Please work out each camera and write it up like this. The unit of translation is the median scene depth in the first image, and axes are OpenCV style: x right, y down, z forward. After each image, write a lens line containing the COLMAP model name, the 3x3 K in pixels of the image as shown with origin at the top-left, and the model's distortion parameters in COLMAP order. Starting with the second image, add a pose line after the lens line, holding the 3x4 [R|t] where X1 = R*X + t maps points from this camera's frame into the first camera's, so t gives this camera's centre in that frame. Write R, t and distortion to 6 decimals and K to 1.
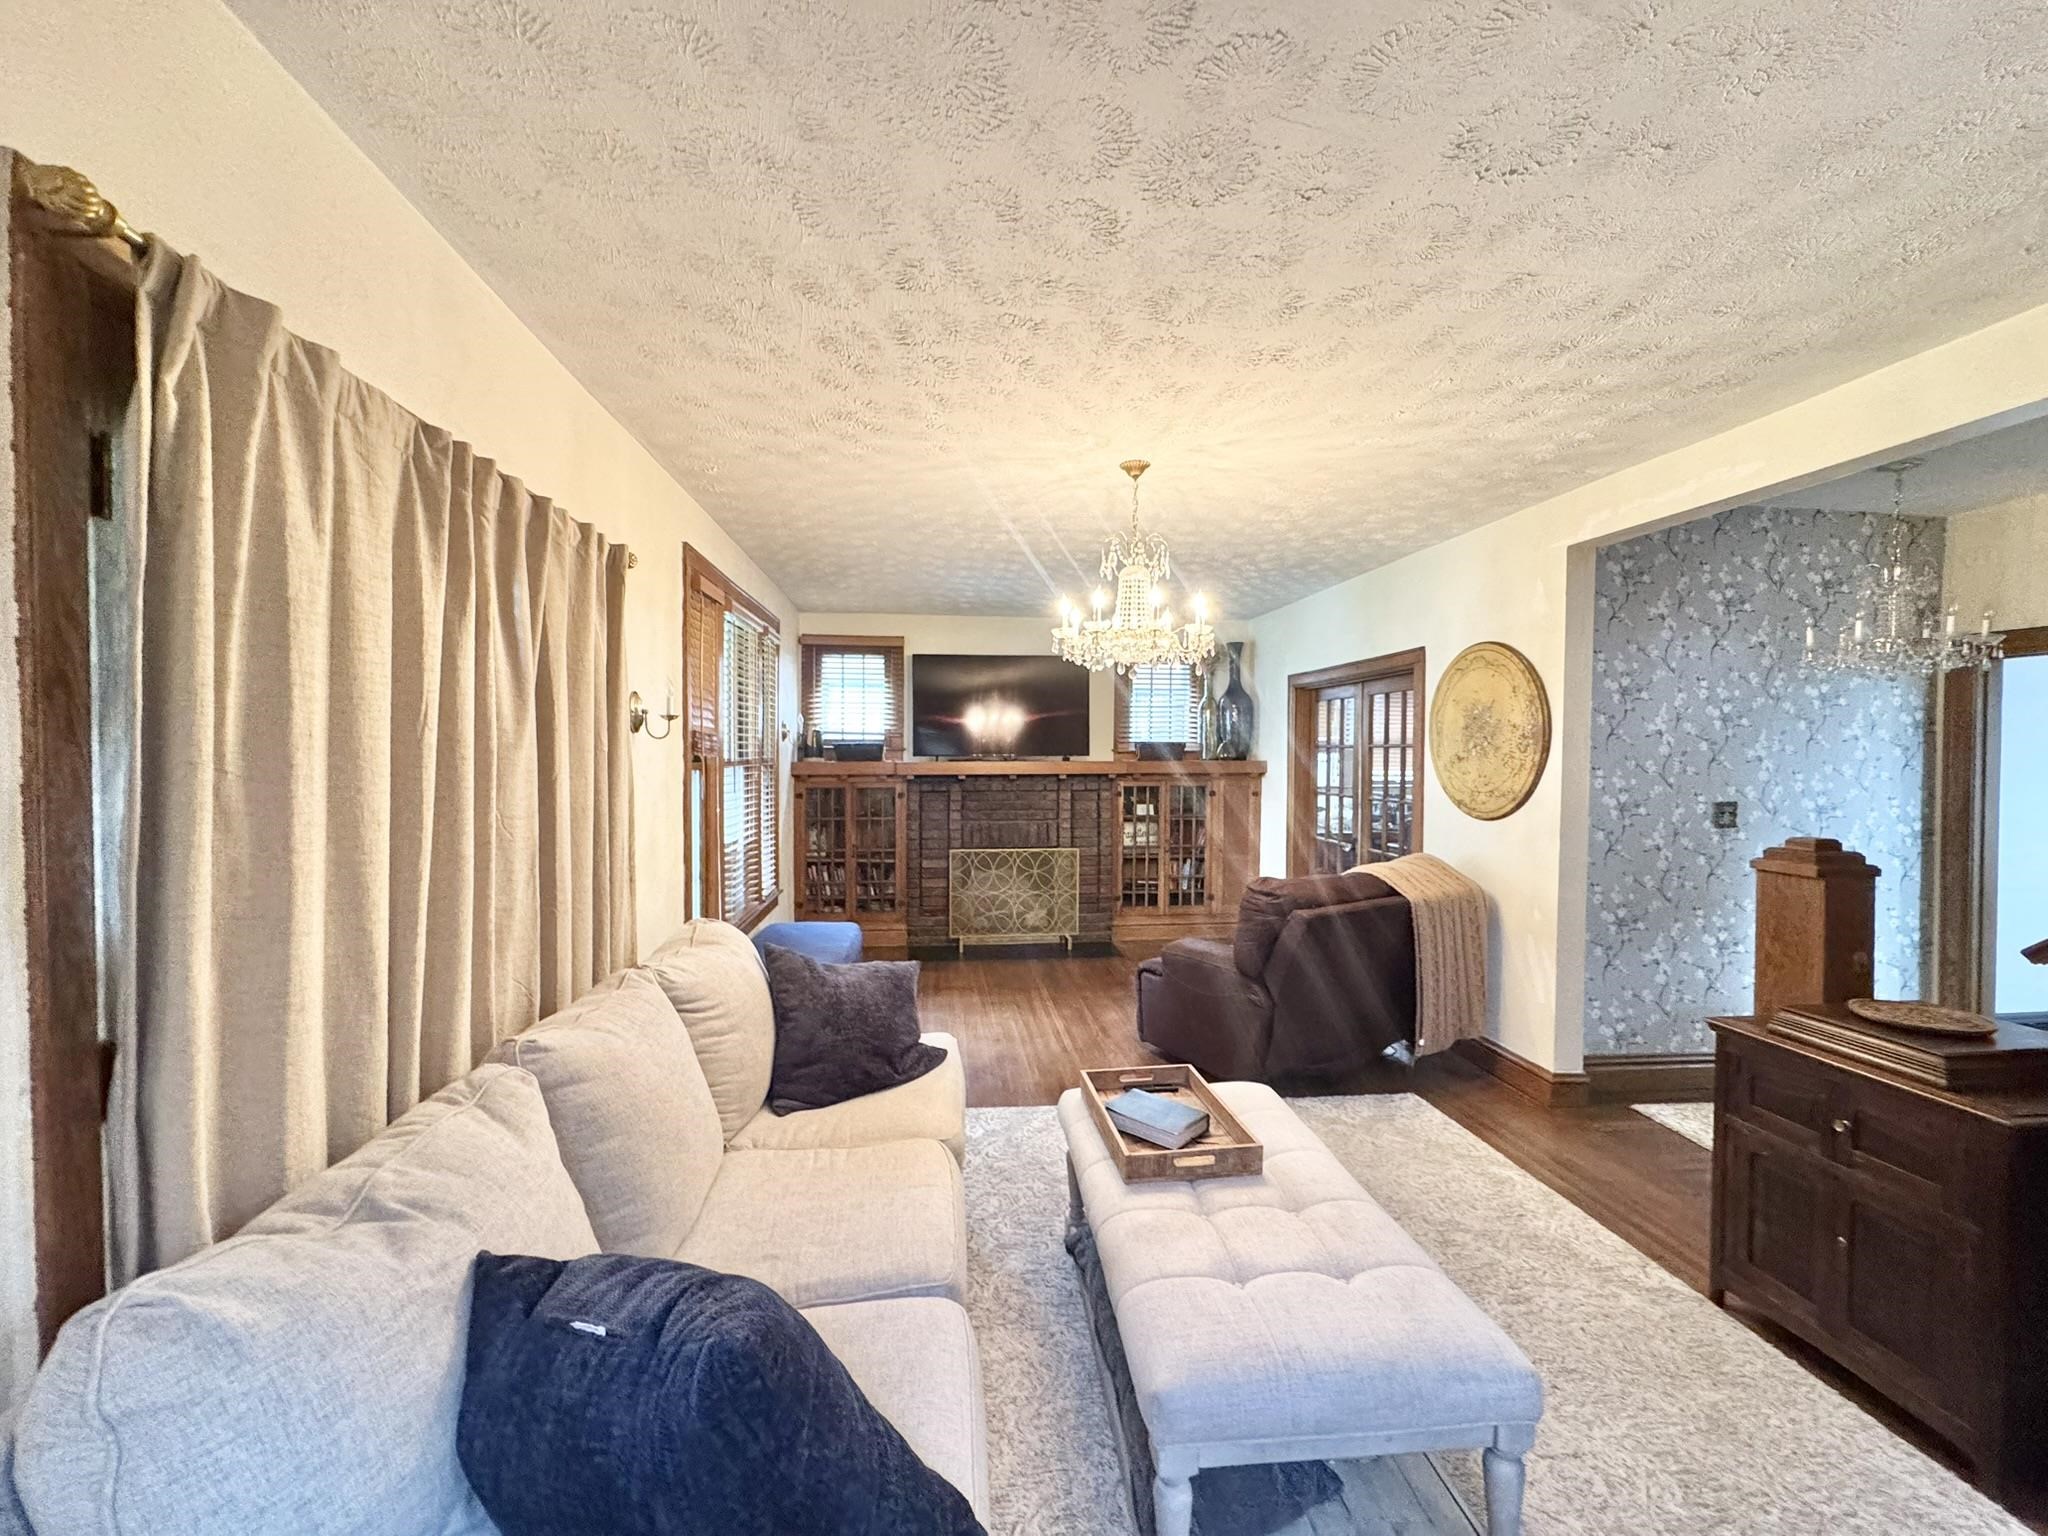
lens RADIAL K [[818.7, 0, 1021.2], [0, 818.7, 768.1], [0, 0, 1]] dist [-0.004188, 0.000605]
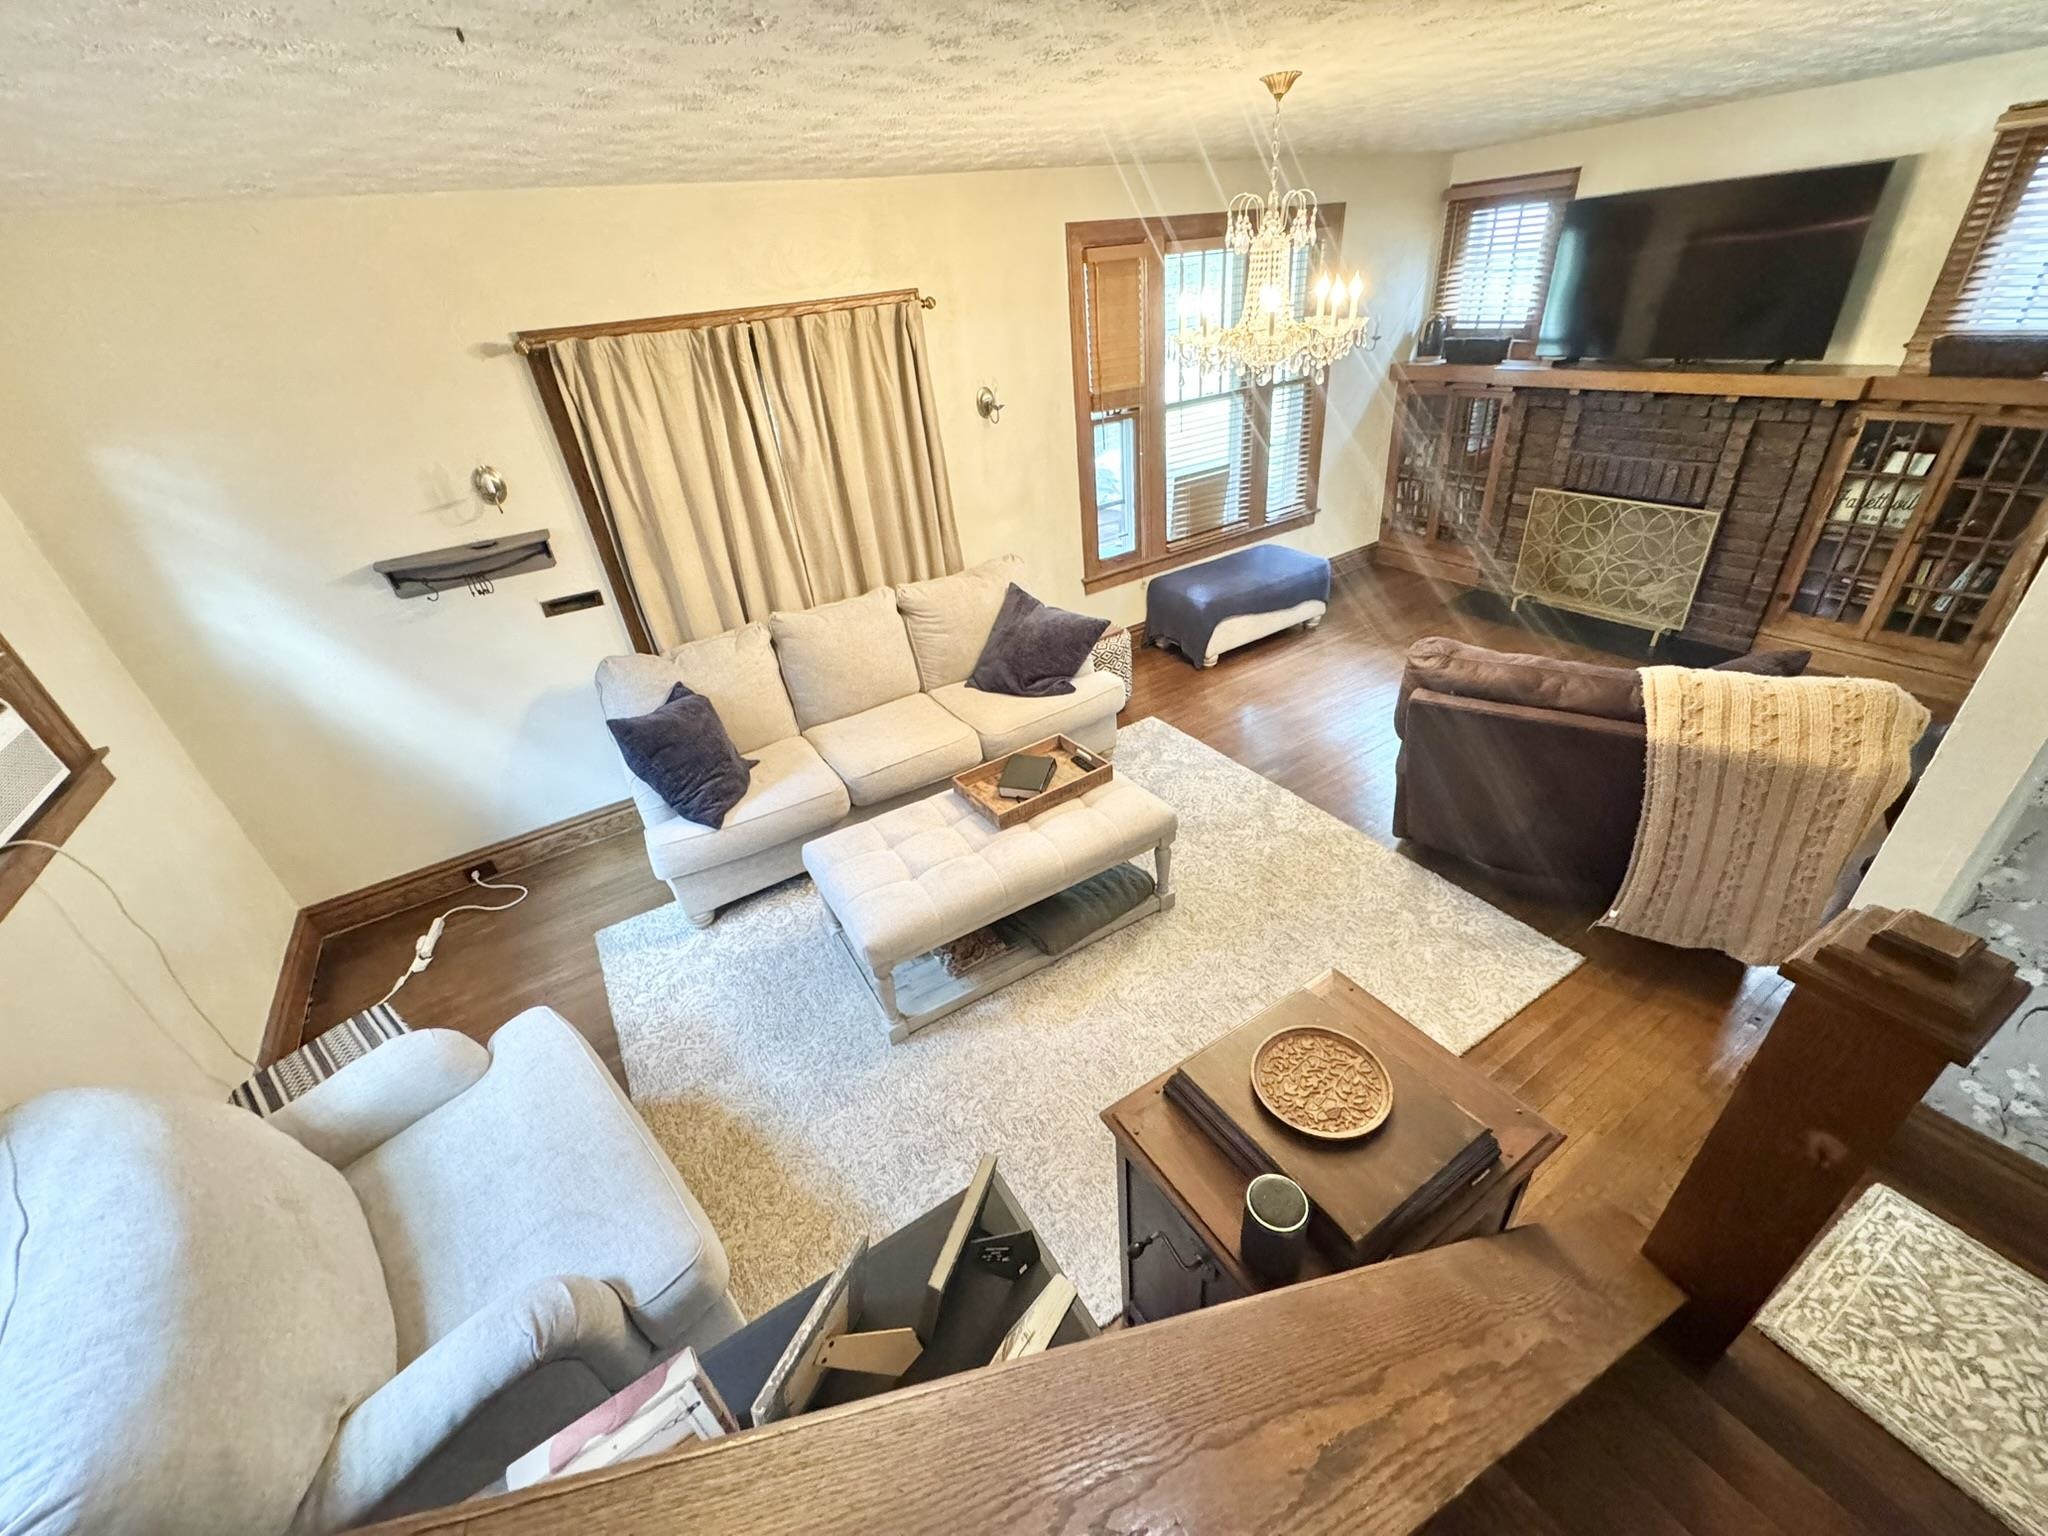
lens RADIAL K [[818.7, 0, 1021.2], [0, 818.7, 768.1], [0, 0, 1]] dist [-0.004188, 0.000605]
pose [[0.437508, 0.427945, -0.790854, 0.441334], [0.075827, 0.858804, 0.506662, -0.109656], [0.896012, -0.281637, 0.343284, 0.168803]]
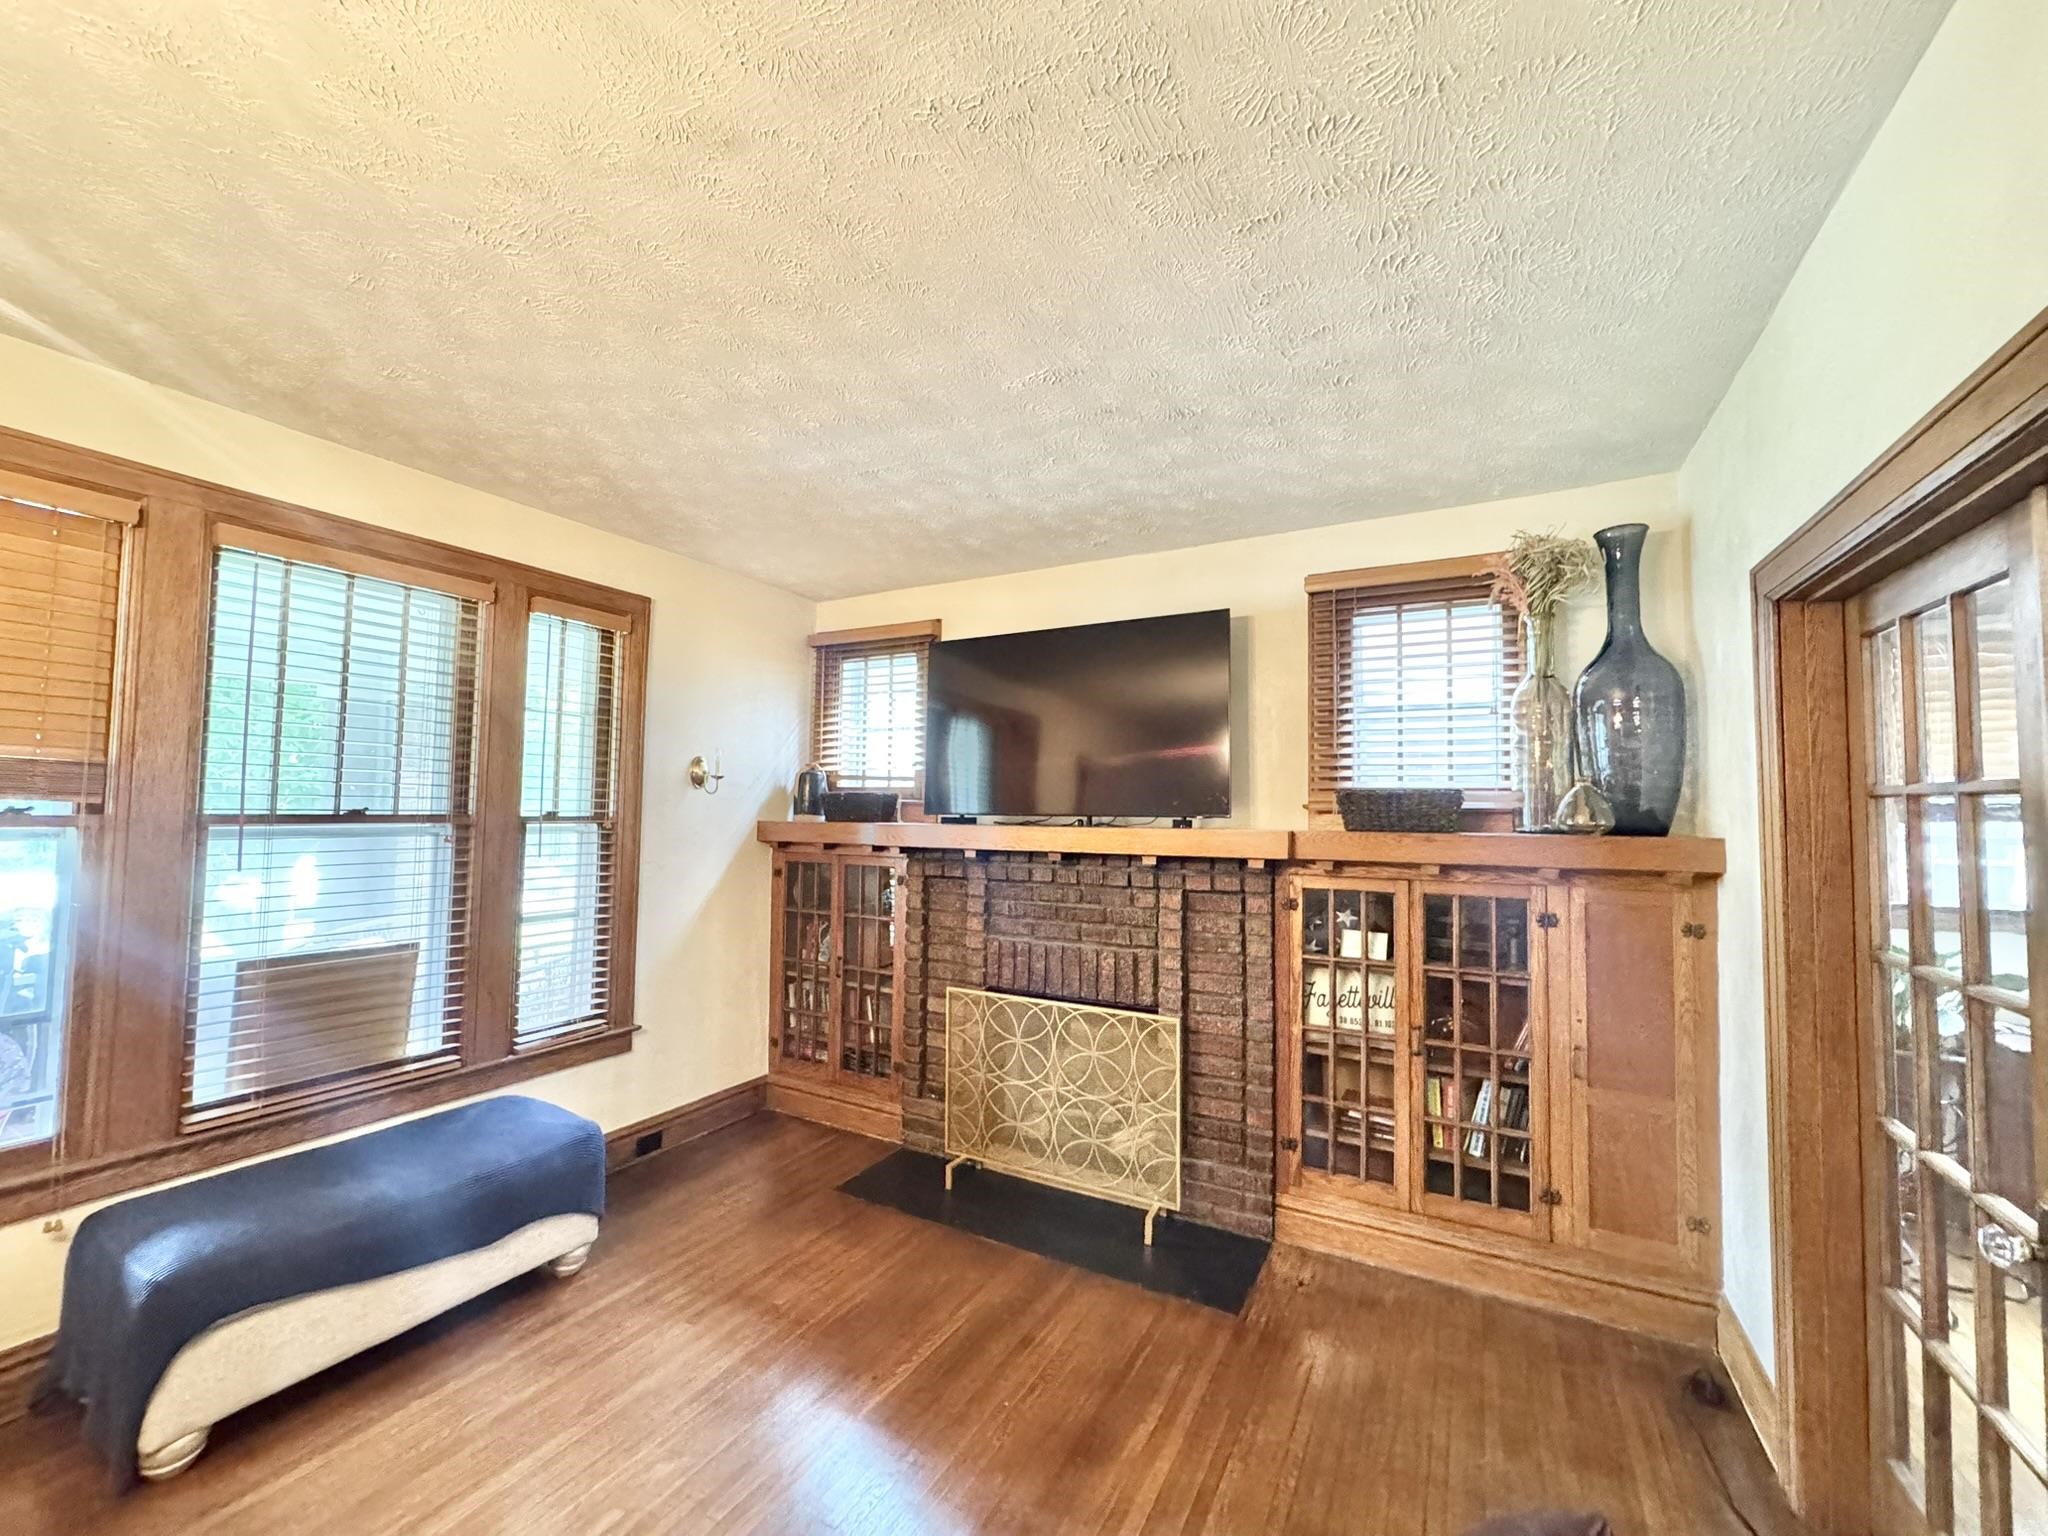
lens RADIAL K [[818.7, 0, 1021.2], [0, 818.7, 768.1], [0, 0, 1]] dist [-0.004188, 0.000605]
pose [[0.816076, -0.021787, -0.577534, 0.261382], [-0.021378, 0.997467, -0.067836, -0.009266], [0.577549, 0.067705, 0.813543, 0.554791]]
